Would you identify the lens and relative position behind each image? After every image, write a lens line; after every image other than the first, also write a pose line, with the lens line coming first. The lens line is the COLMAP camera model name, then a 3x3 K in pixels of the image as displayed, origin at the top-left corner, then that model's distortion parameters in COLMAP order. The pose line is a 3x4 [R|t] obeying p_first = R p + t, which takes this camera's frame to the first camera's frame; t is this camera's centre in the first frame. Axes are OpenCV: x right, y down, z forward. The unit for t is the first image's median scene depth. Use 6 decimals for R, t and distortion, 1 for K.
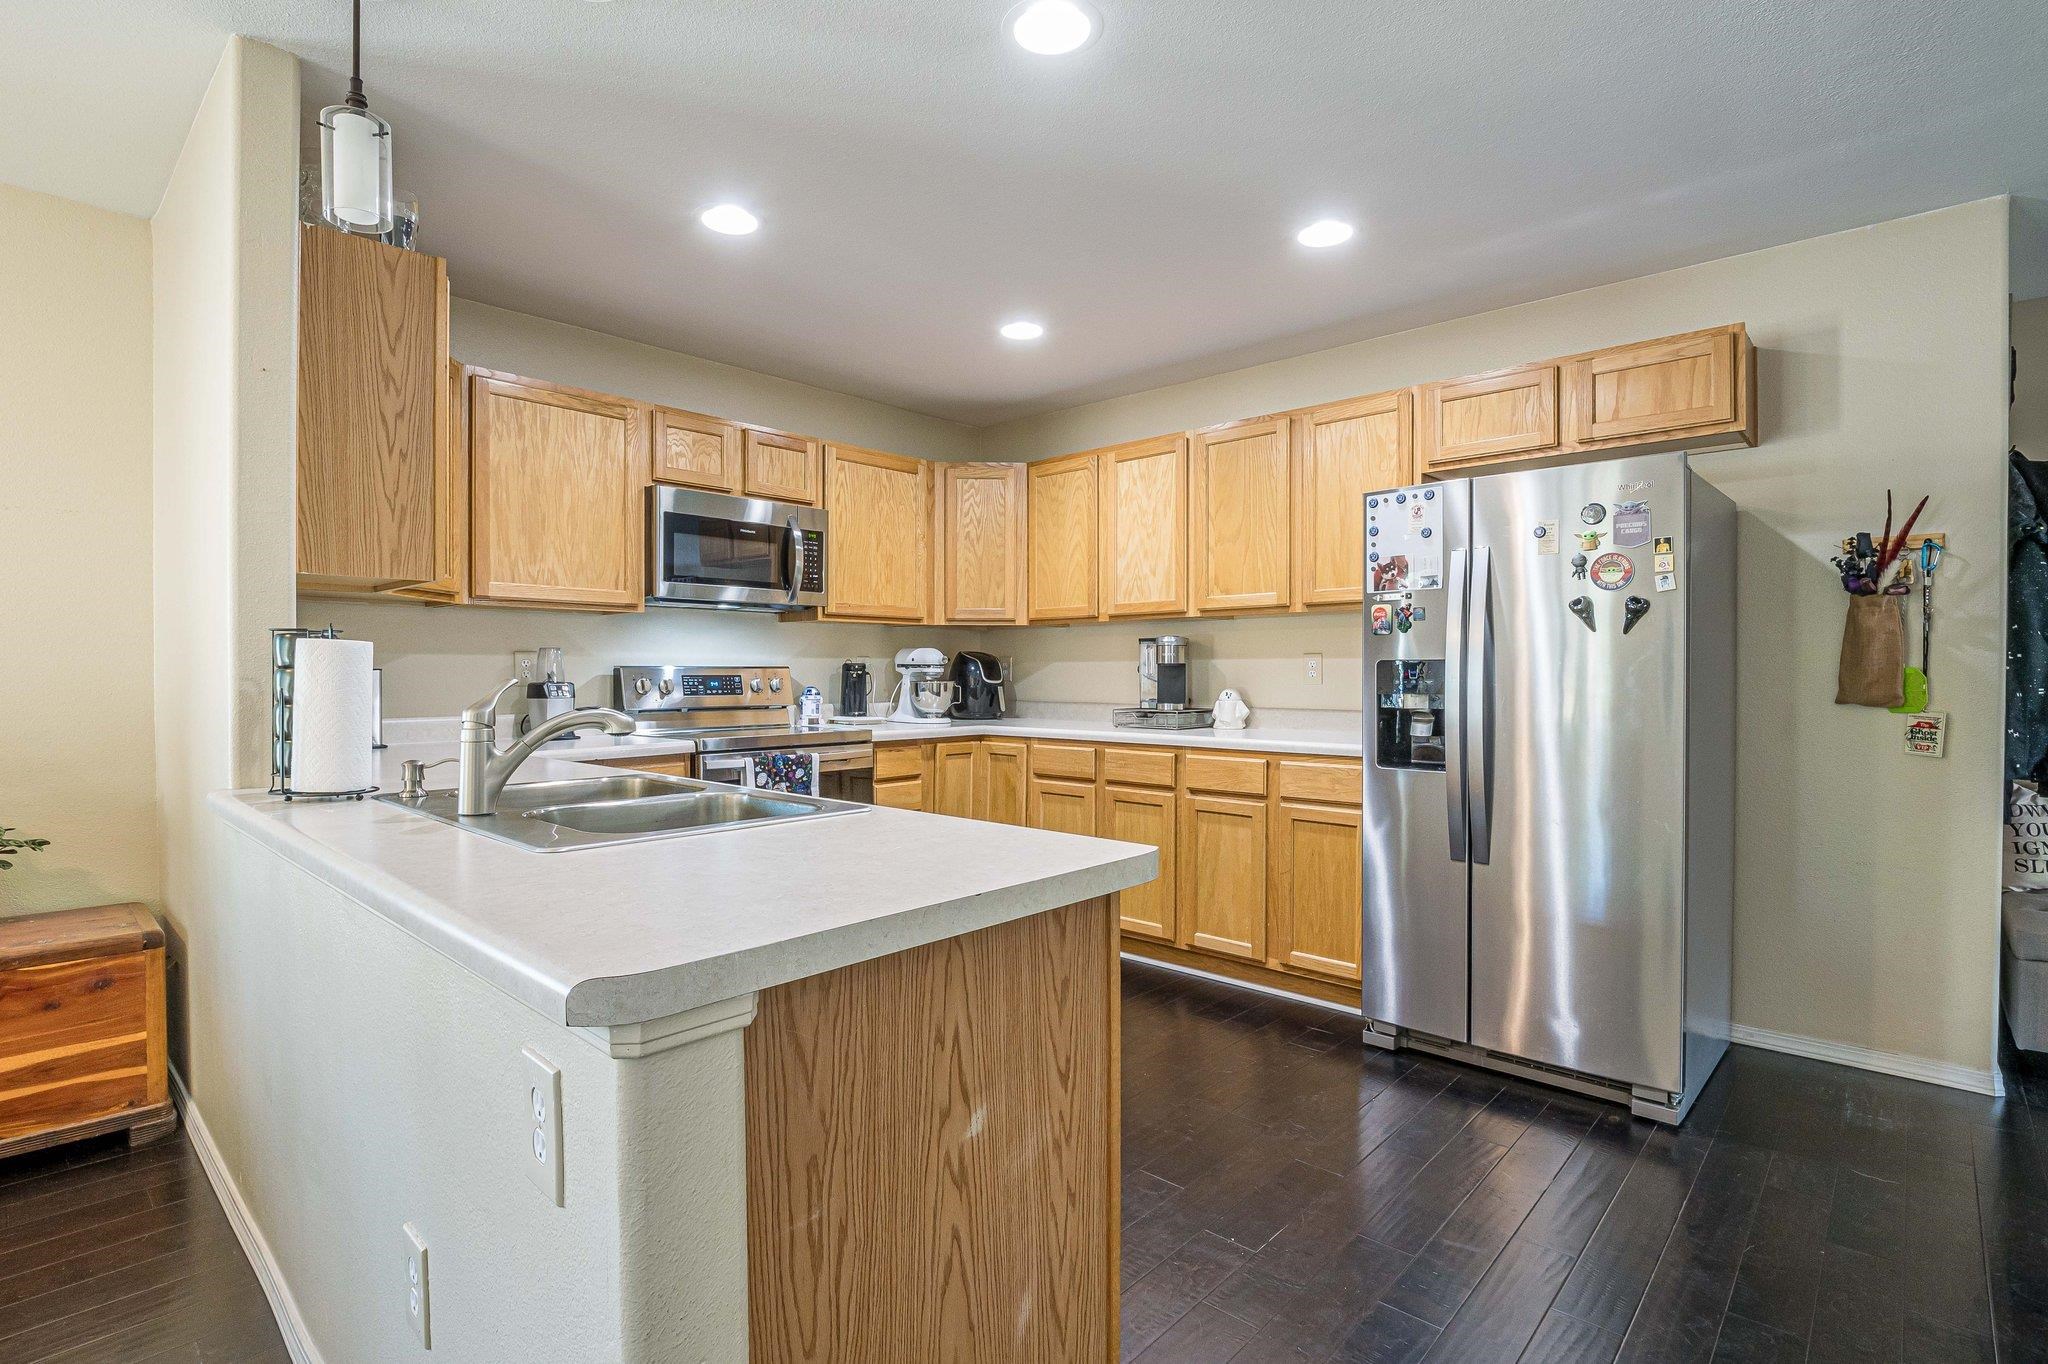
lens RADIAL K [[992.8, 0, 1012.5], [0, 992.8, 687.7], [0, 0, 1]] dist [-0.007996, -0.001091]
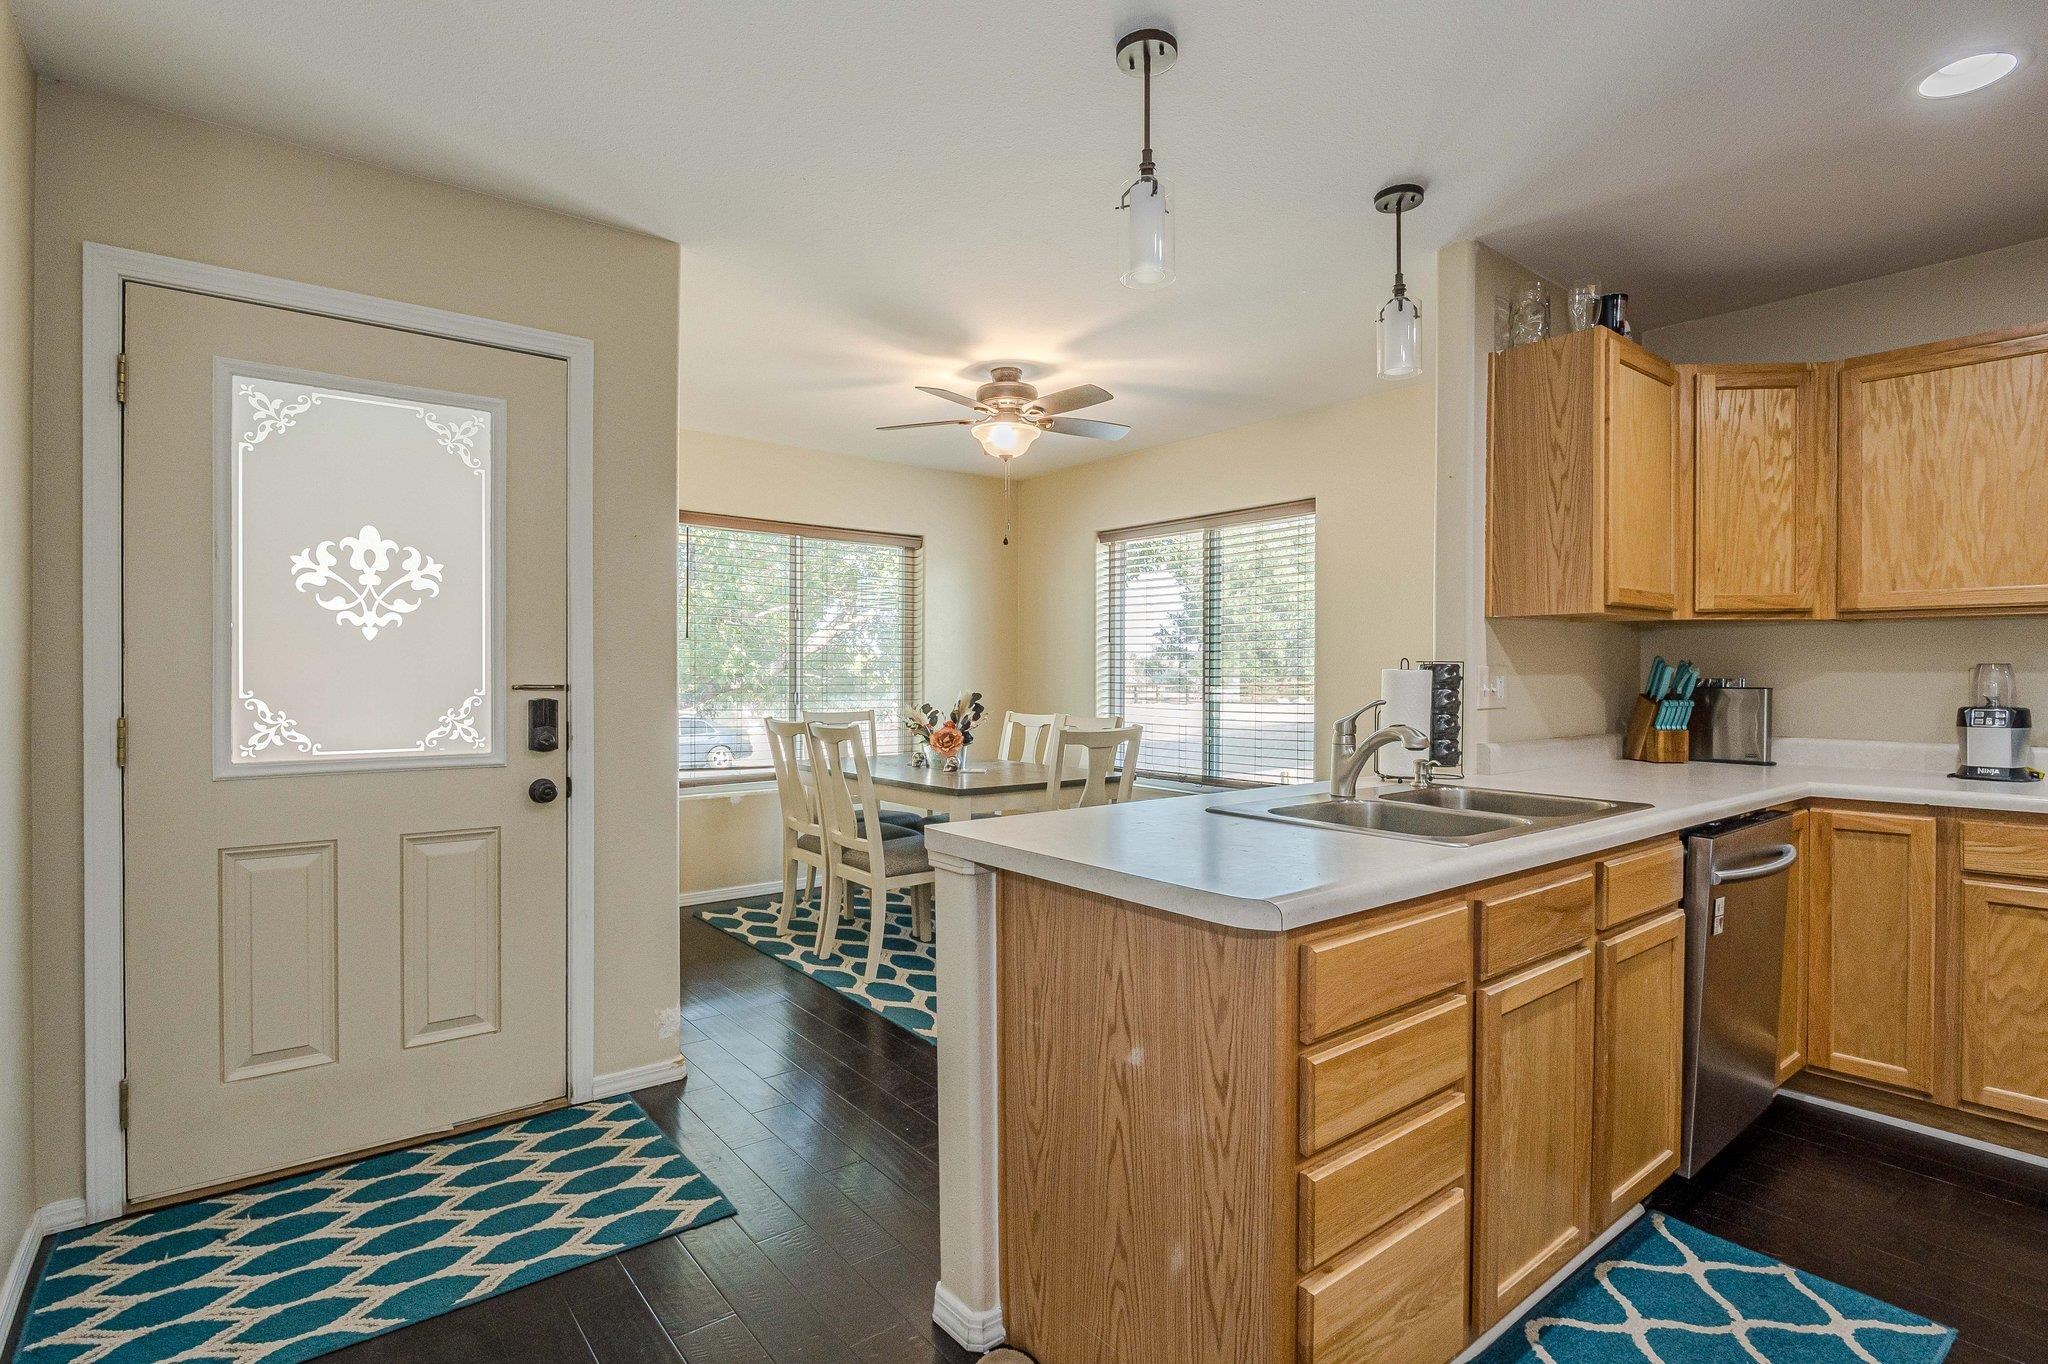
lens RADIAL K [[978.7, 0, 1010.8], [0, 978.7, 681.2], [0, 0, 1]] dist [-0.021712, -0.000096]
pose [[-0.161777, 0.006202, -0.986808, 0.446229], [-0.020205, 0.999750, 0.009596, -0.019133], [0.986620, 0.021491, -0.161612, 0.376651]]
